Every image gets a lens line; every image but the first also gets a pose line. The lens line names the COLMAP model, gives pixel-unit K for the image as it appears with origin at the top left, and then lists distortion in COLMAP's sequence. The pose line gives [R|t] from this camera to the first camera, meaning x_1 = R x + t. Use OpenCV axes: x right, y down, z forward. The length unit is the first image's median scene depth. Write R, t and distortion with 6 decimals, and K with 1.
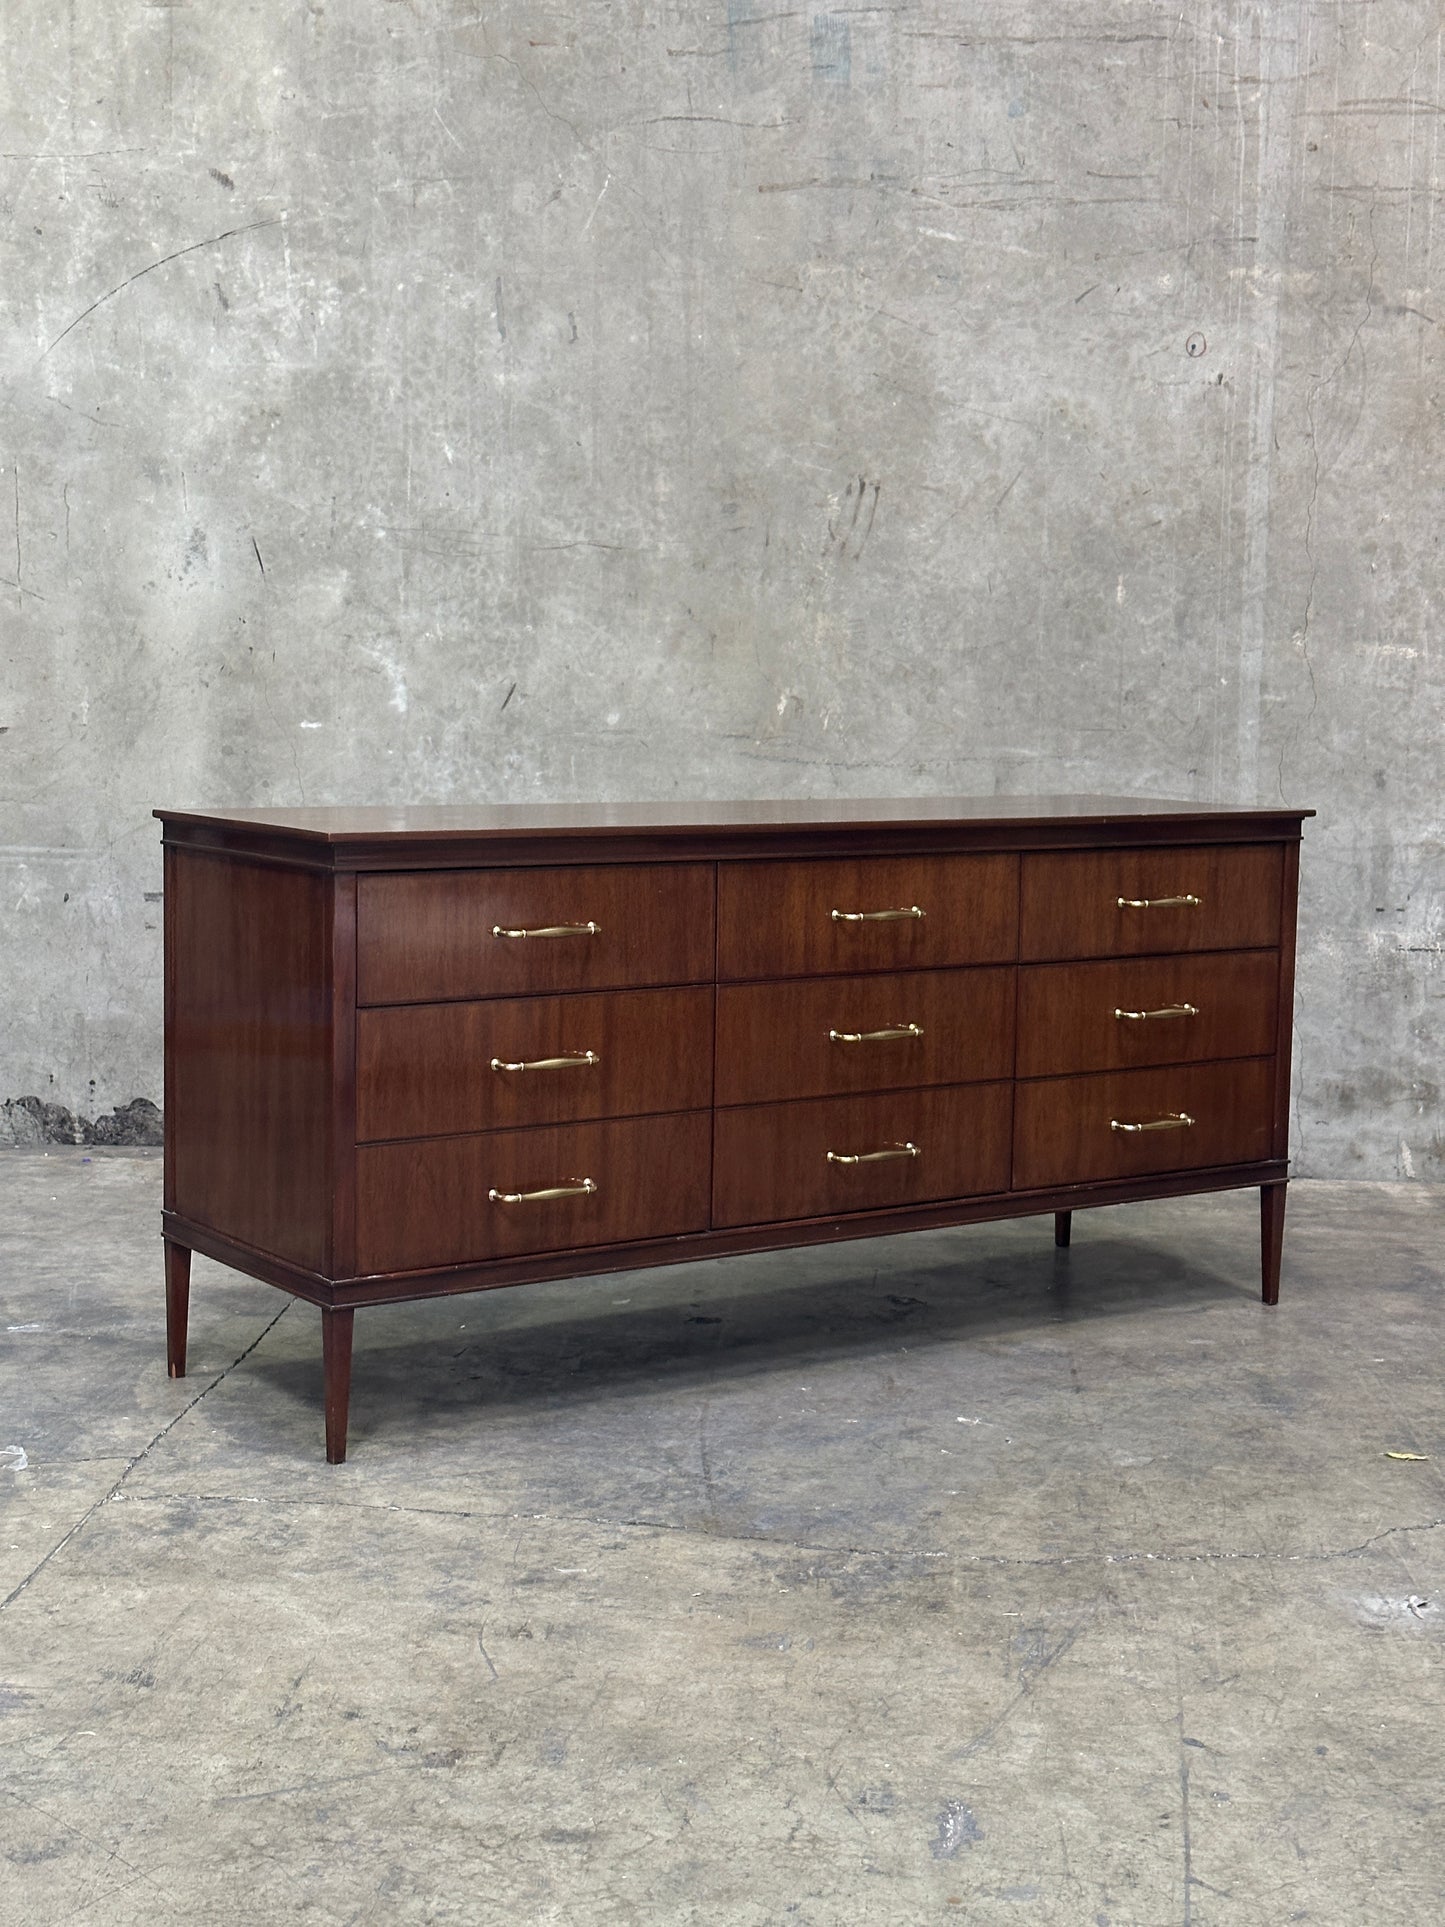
lens RADIAL K [[2683.1, 0, 709.1], [0, 2683.1, 940.3], [0, 0, 1]] dist [0.122838, 0.000000]
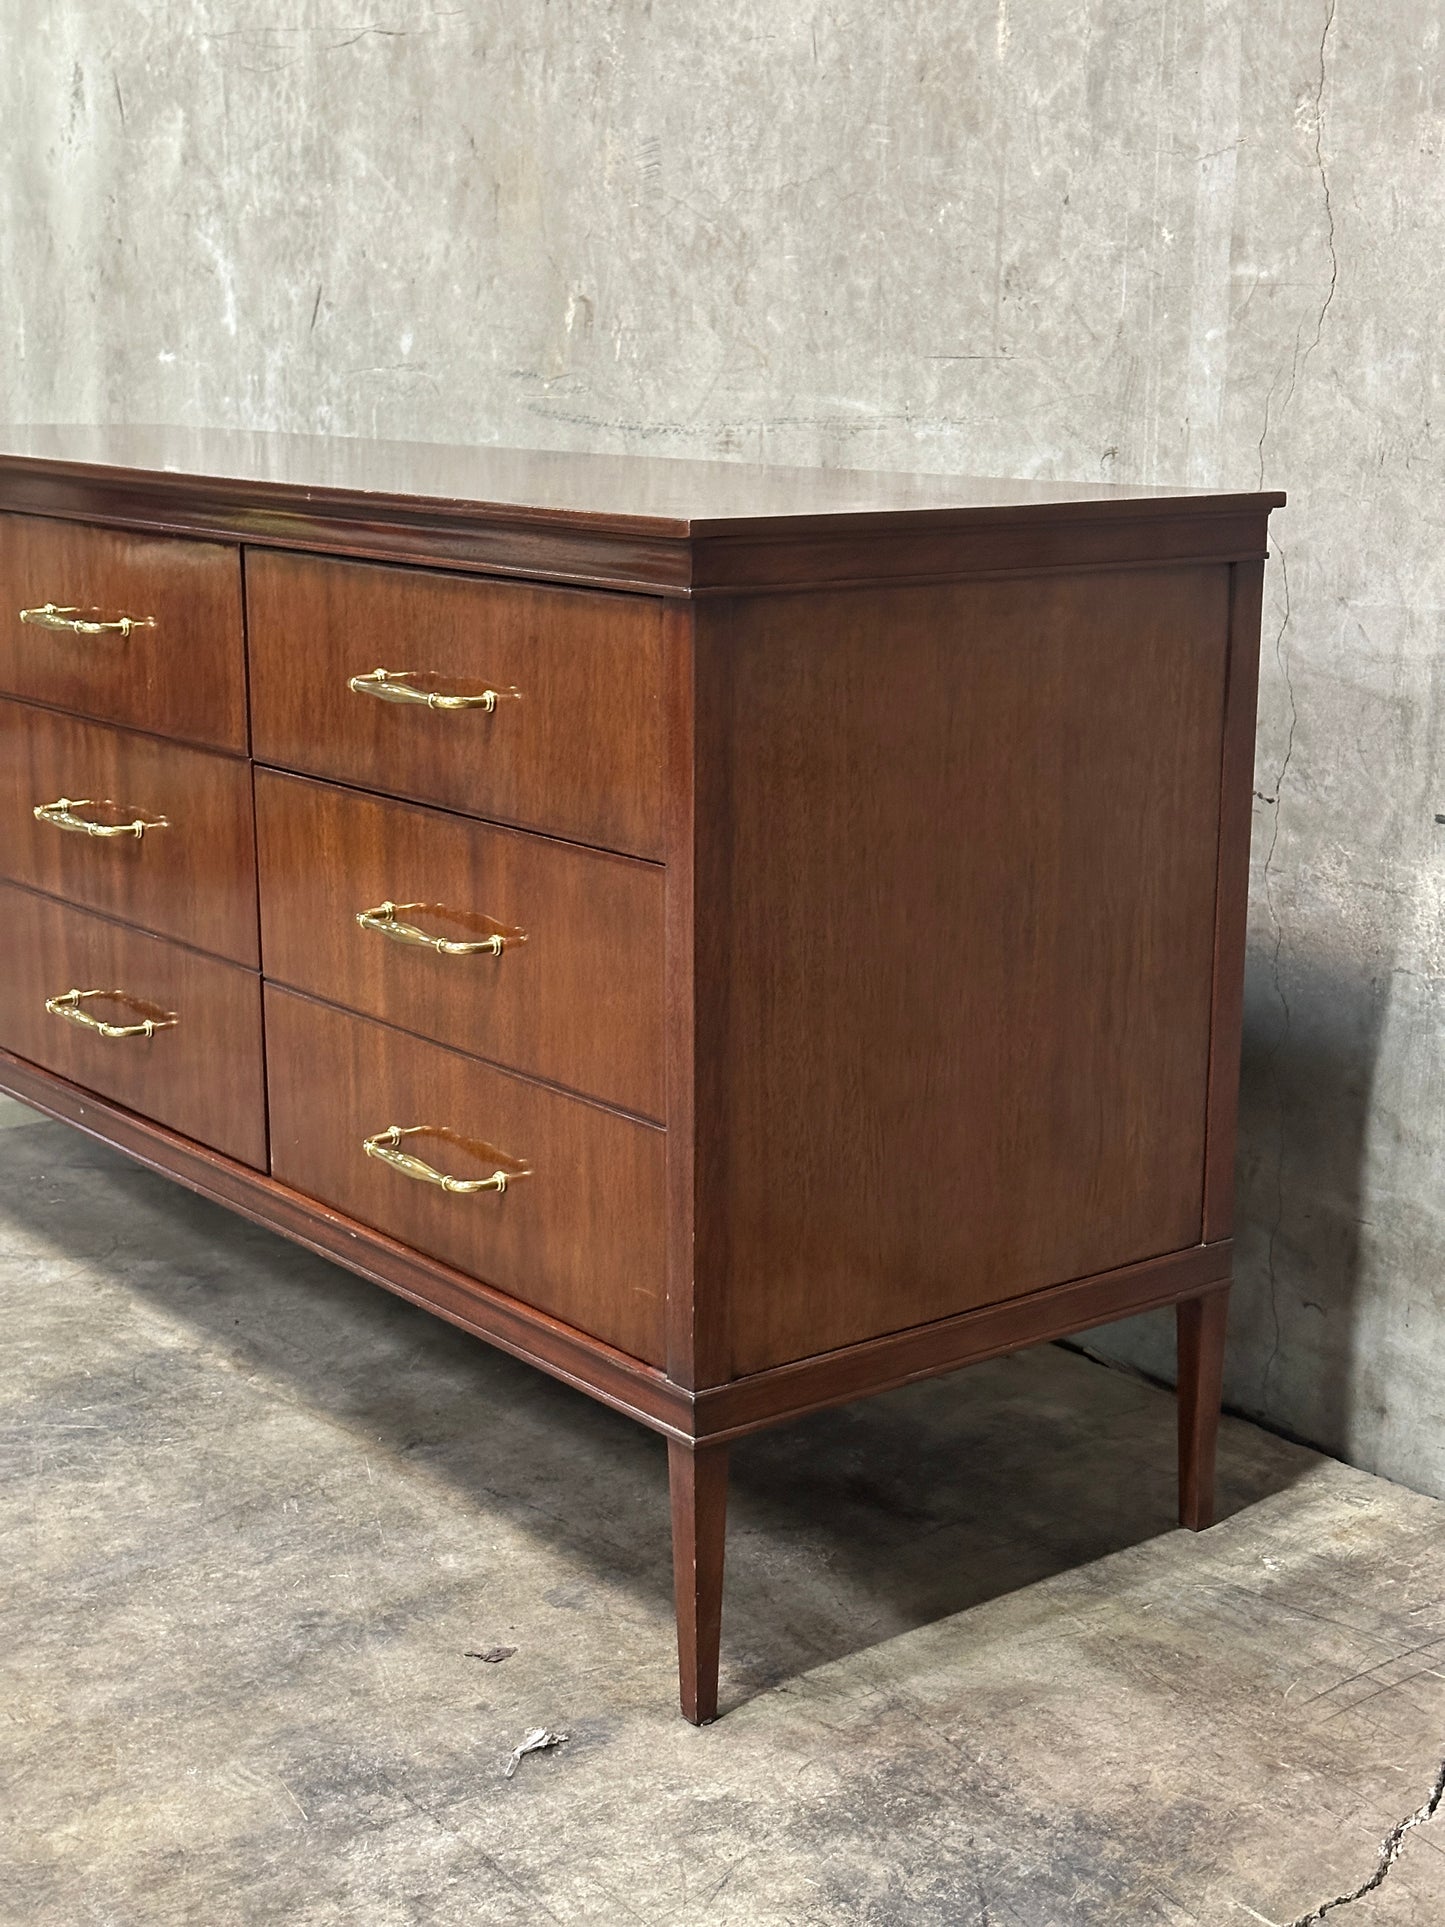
lens RADIAL K [[2683.1, 0, 752.2], [0, 2683.1, 957.5], [0, 0, 1]] dist [0.122838, 0.000000]
pose [[0.682441, 0.152731, -0.714806, 0.462330], [-0.077421, 0.987529, 0.137087, -0.037396], [0.726829, -0.038213, 0.685755, 0.652904]]
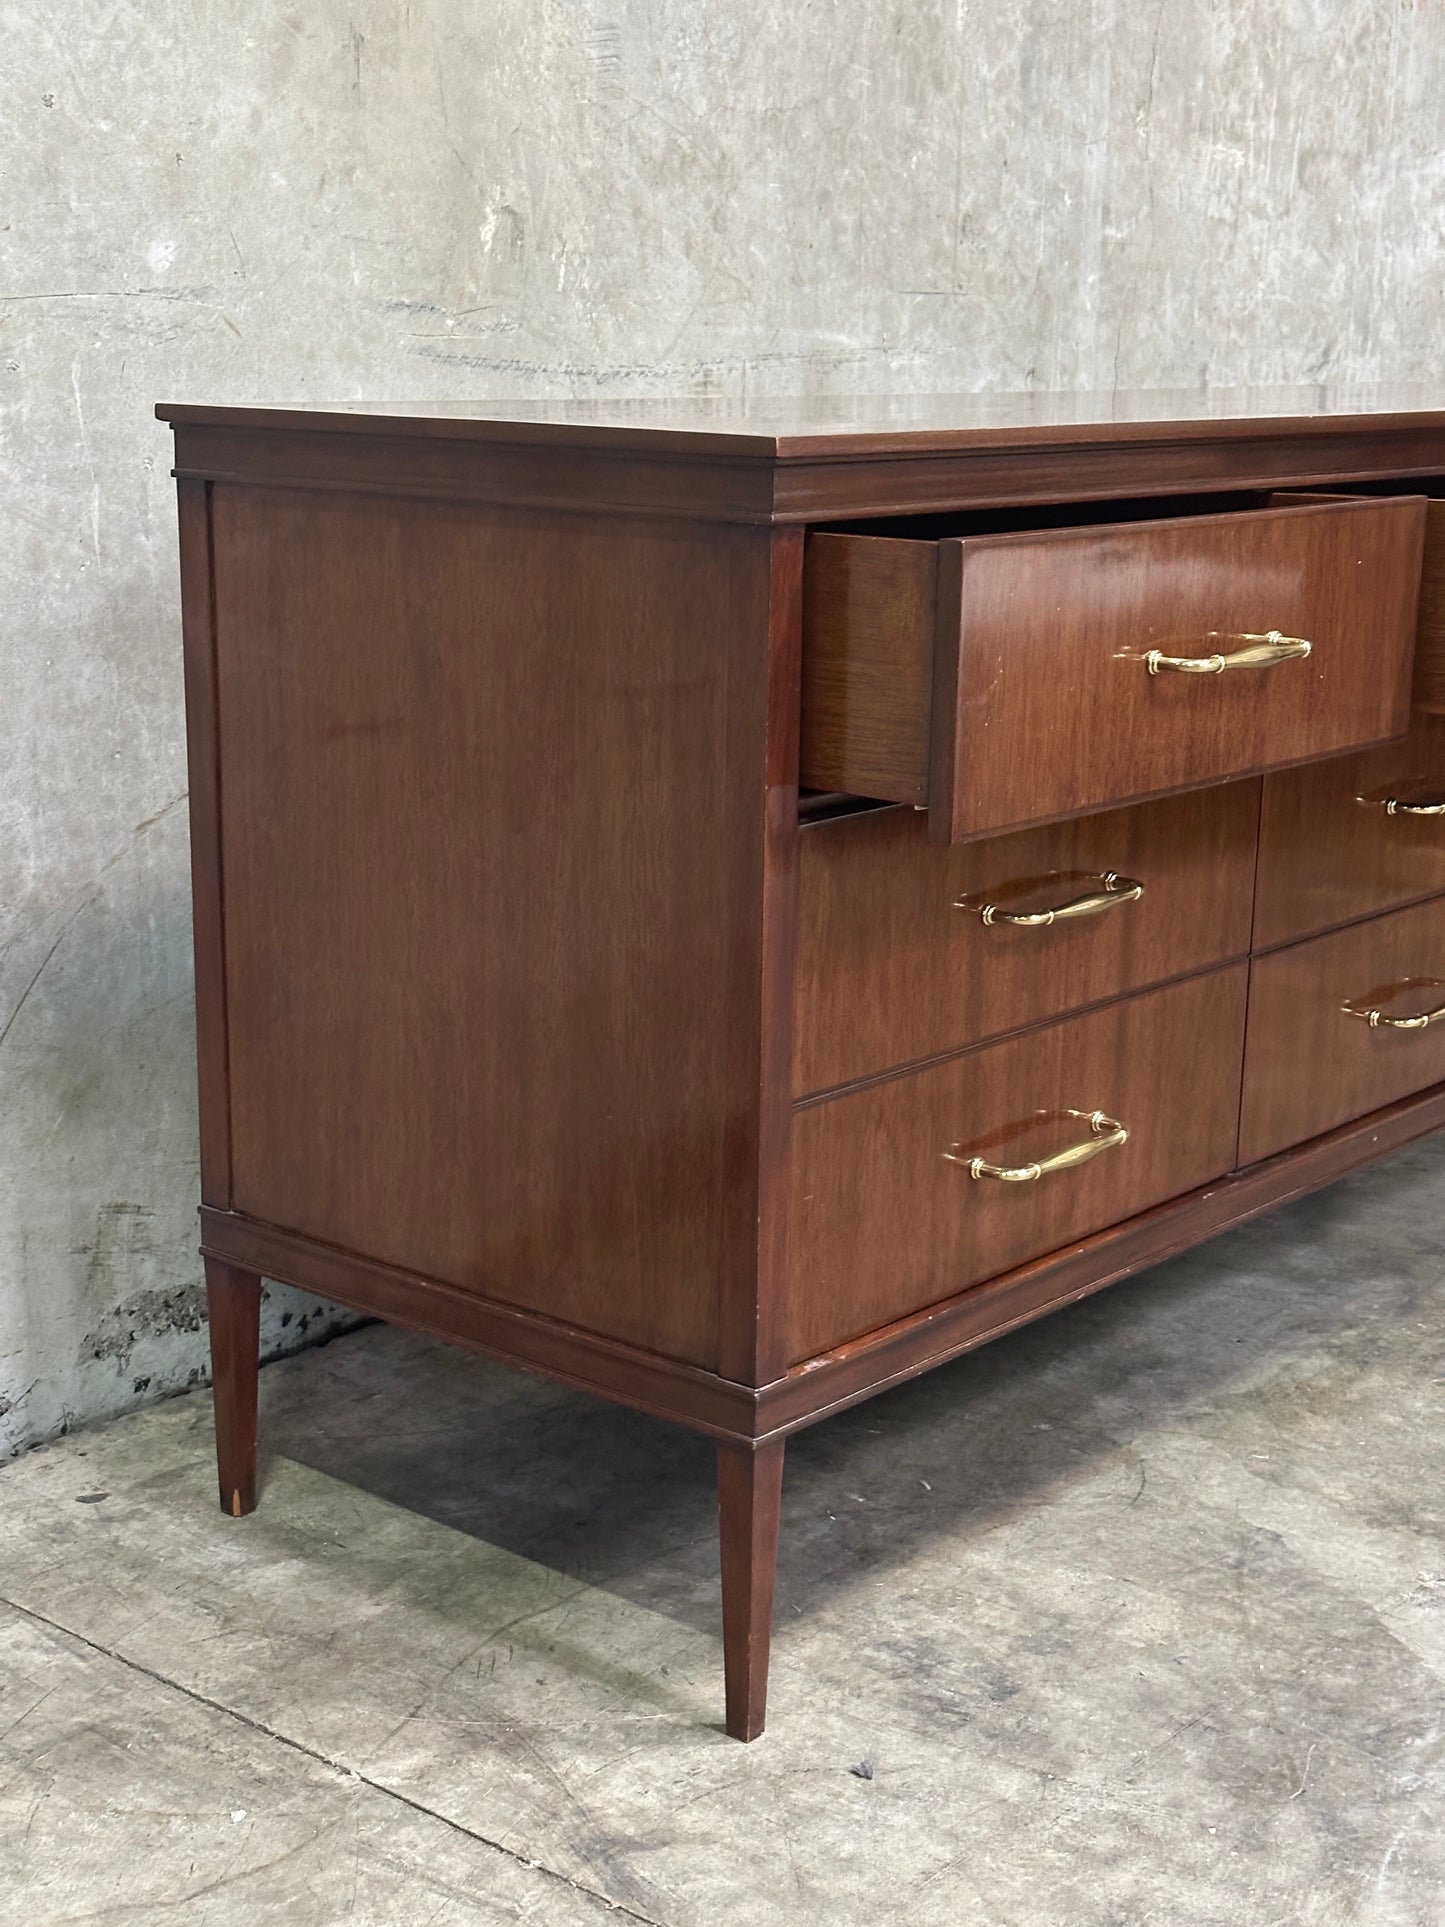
lens RADIAL K [[2683.1, 0, 718.9], [0, 2683.1, 972.1], [0, 0, 1]] dist [0.122838, 0.000000]
pose [[0.587446, -0.193949, 0.785679, -0.308023], [0.080667, 0.980055, 0.181618, -0.048066], [-0.805233, -0.043313, 0.591375, 0.719902]]
